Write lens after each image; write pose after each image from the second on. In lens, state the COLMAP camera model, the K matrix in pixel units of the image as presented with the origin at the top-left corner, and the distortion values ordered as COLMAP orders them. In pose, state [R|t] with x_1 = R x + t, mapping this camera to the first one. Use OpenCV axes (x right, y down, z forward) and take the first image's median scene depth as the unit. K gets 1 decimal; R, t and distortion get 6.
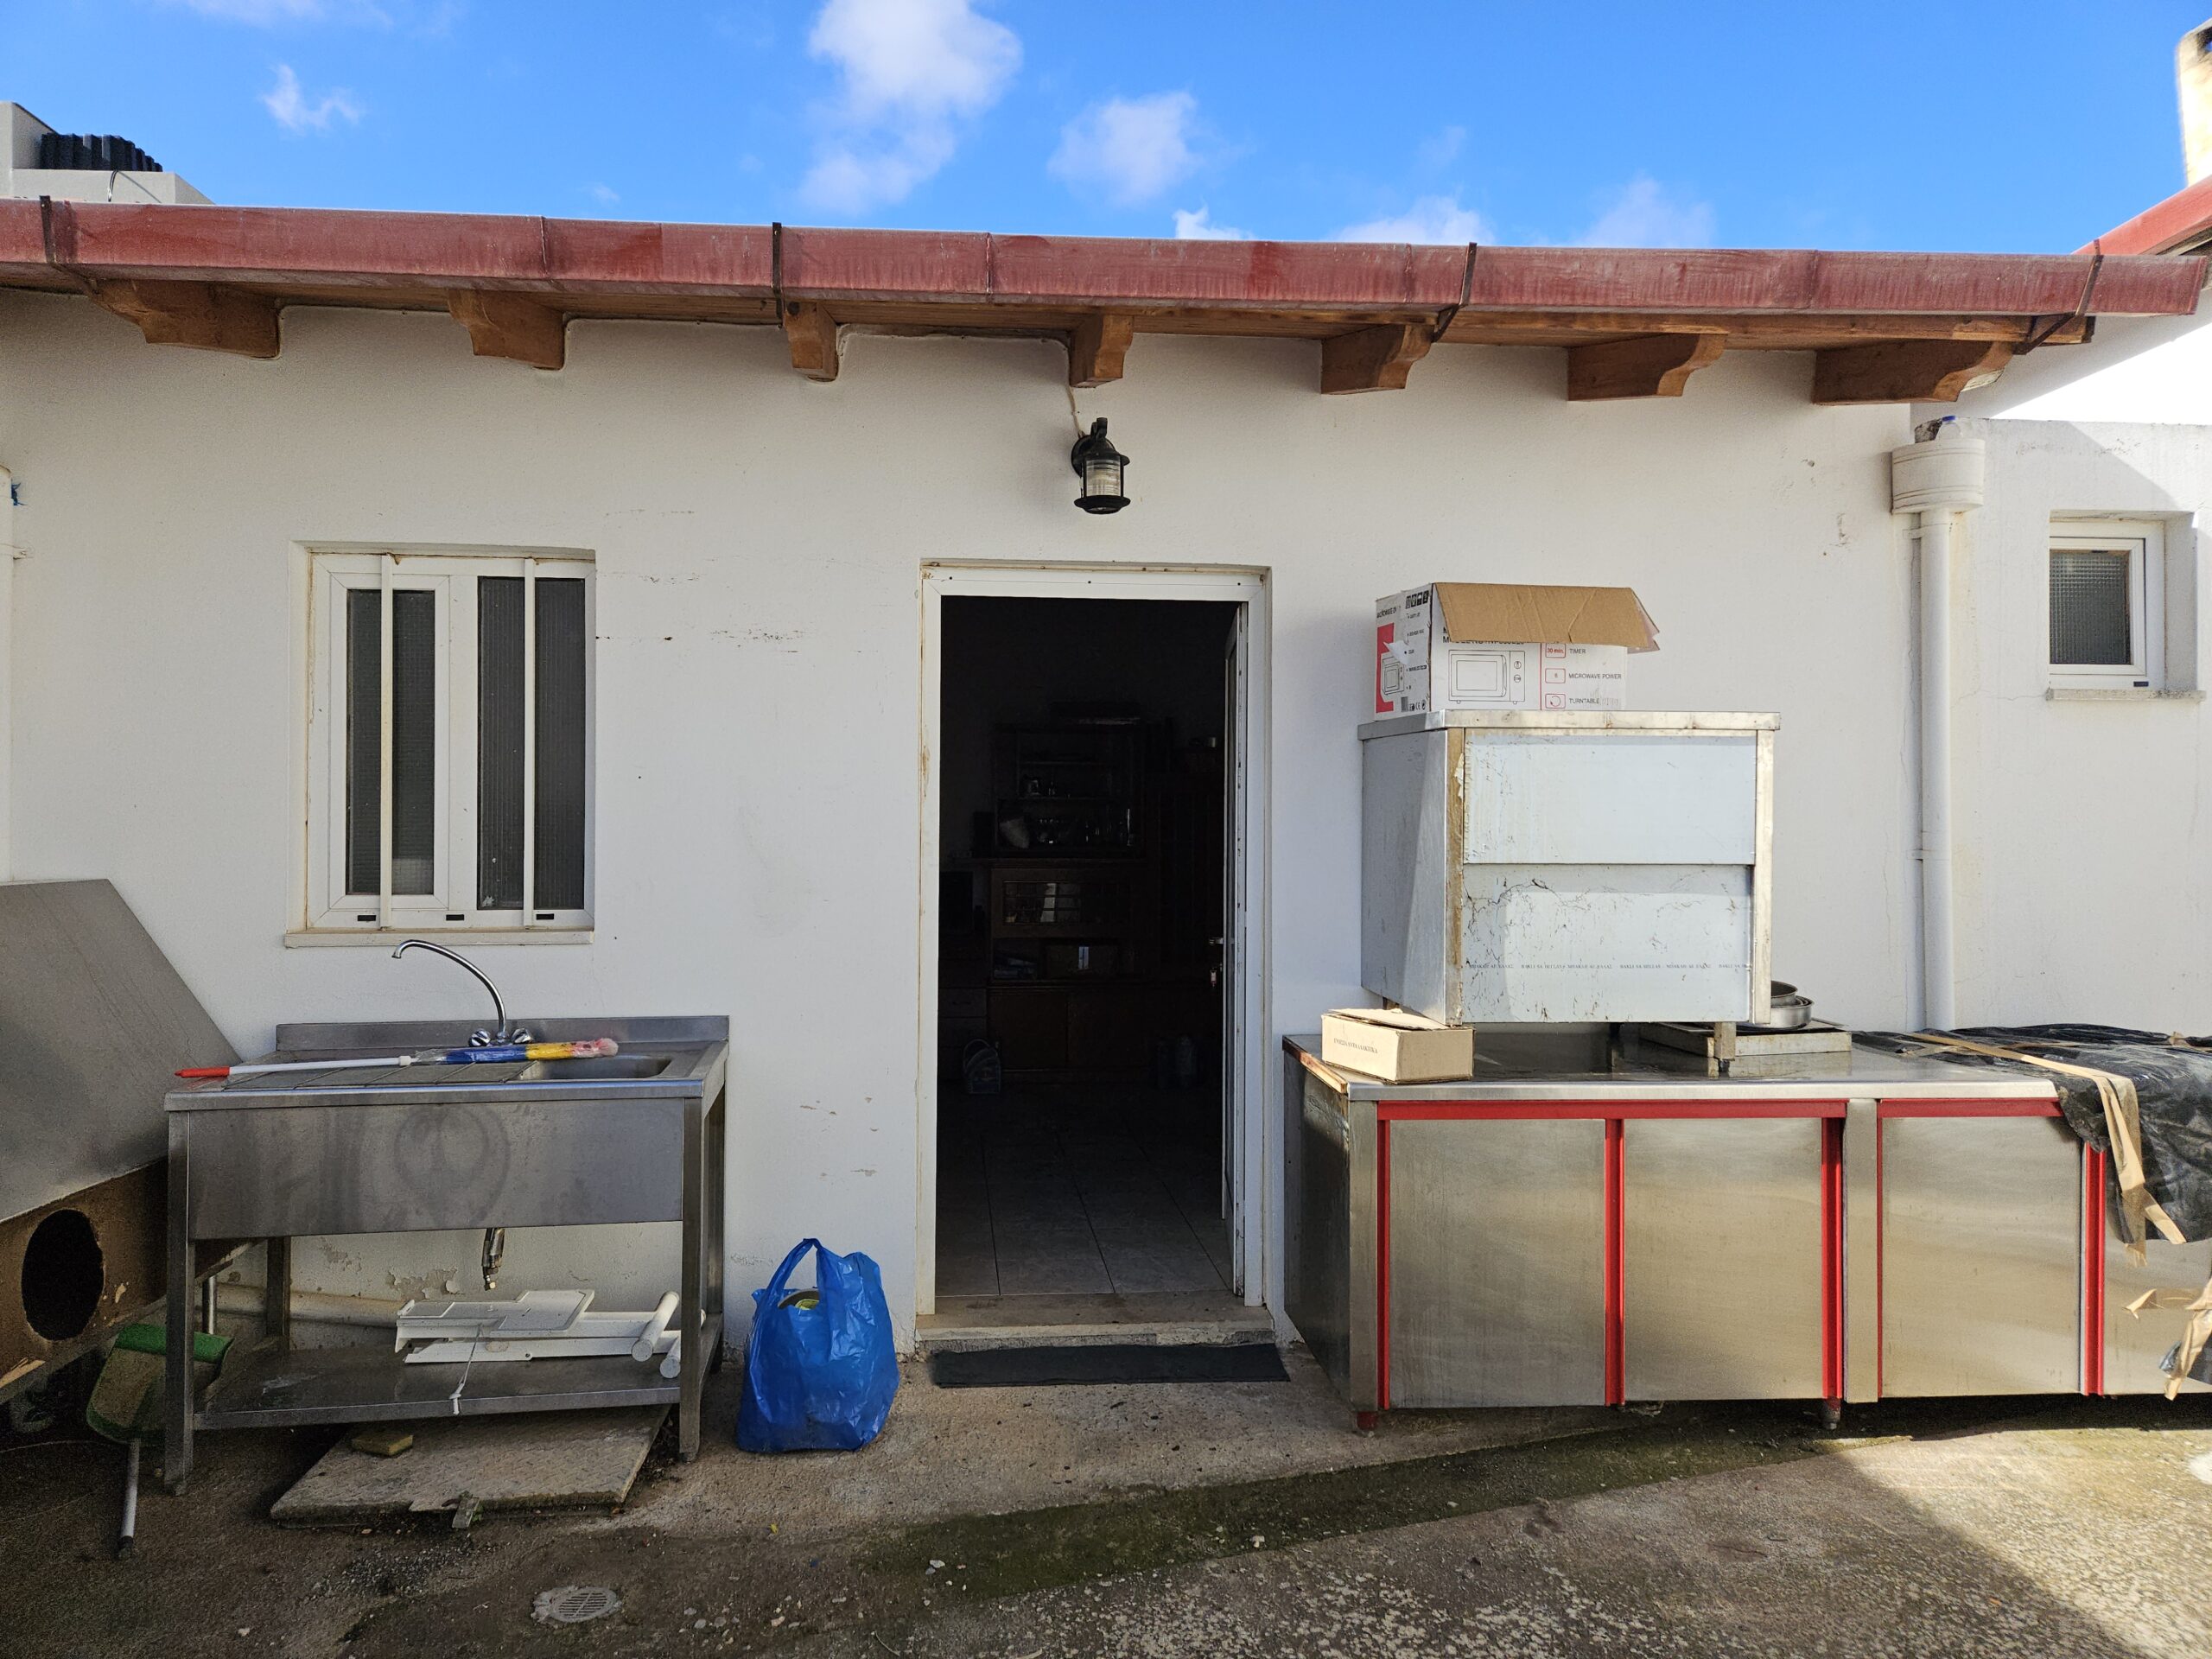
lens RADIAL K [[1484.3, 0, 1095.2], [0, 1484.3, 827.6], [0, 0, 1]] dist [0.064660, -0.036282]
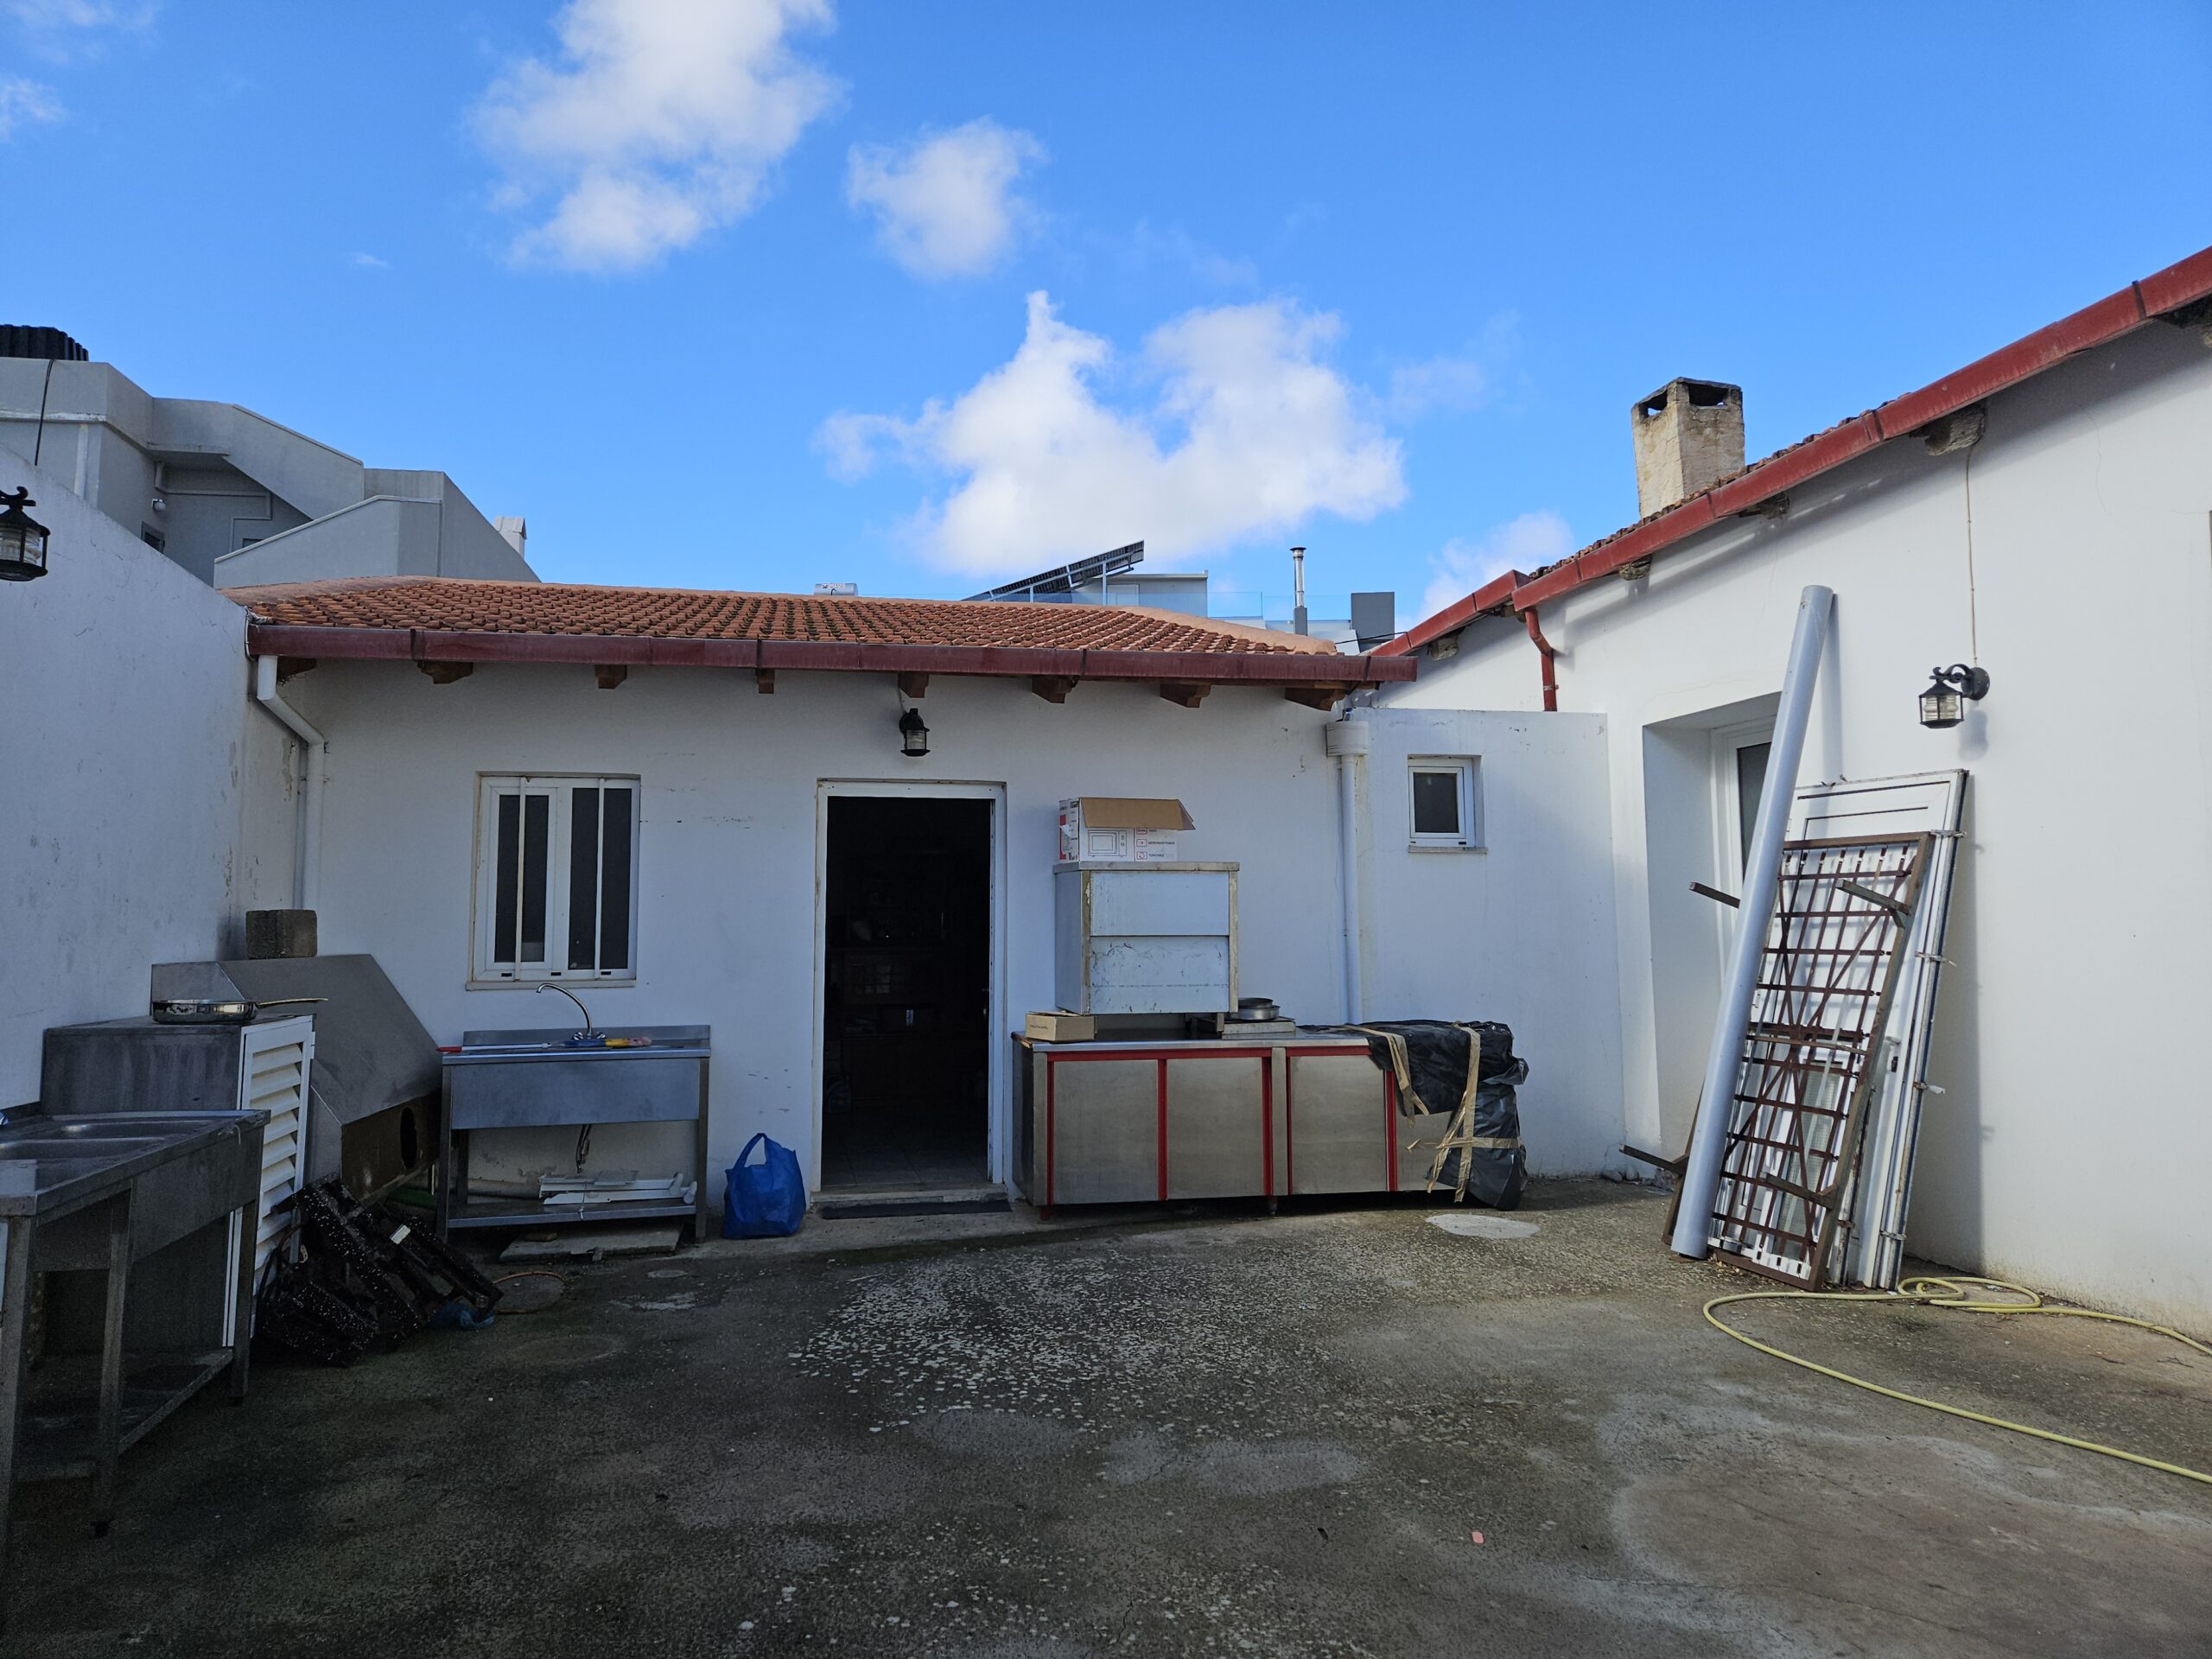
lens RADIAL K [[1484.3, 0, 1116.7], [0, 1484.3, 809.7], [0, 0, 1]] dist [0.064660, -0.036282]
pose [[0.992465, 0.001512, 0.122522, 0.027988], [0.008679, 0.996545, -0.082596, 0.017360], [-0.122224, 0.083037, 0.989023, -0.929779]]
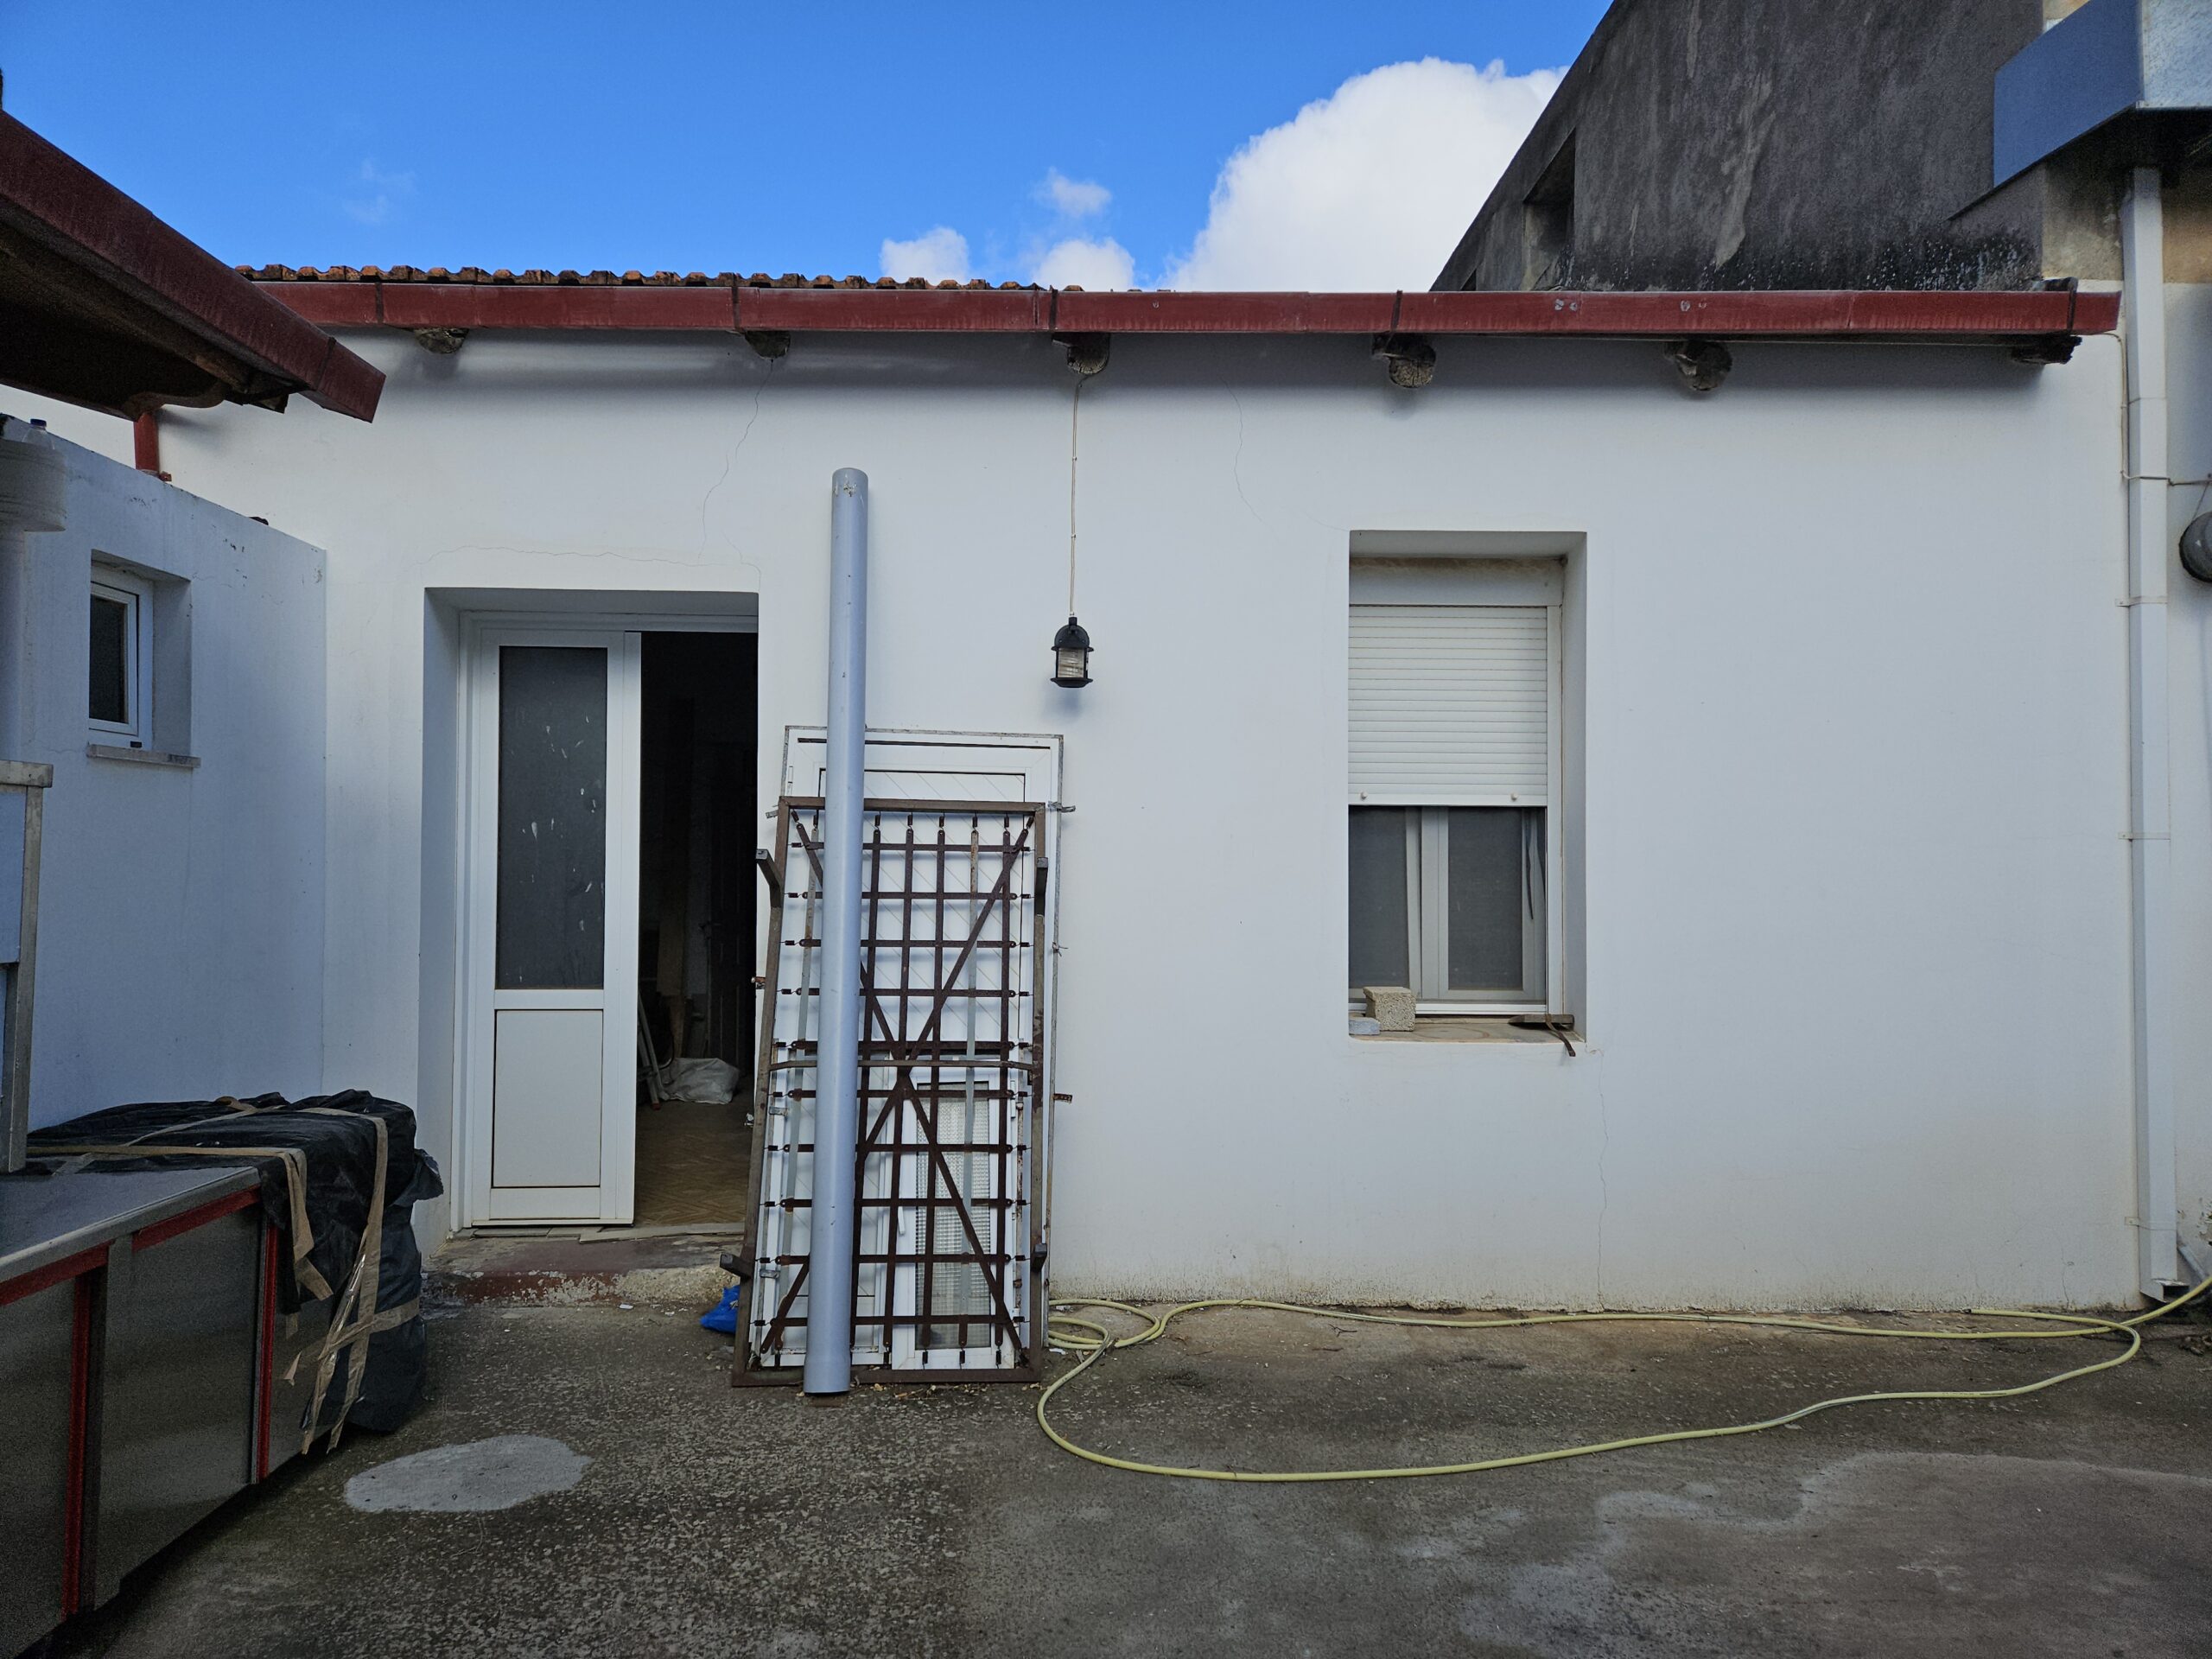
lens RADIAL K [[1484.3, 0, 1091.9], [0, 1484.3, 825.1], [0, 0, 1]] dist [0.064660, -0.036282]
pose [[0.079838, 0.021206, 0.996582, -0.269716], [-0.010158, 0.999739, -0.020460, -0.034034], [-0.996756, -0.008490, 0.080032, 0.363594]]
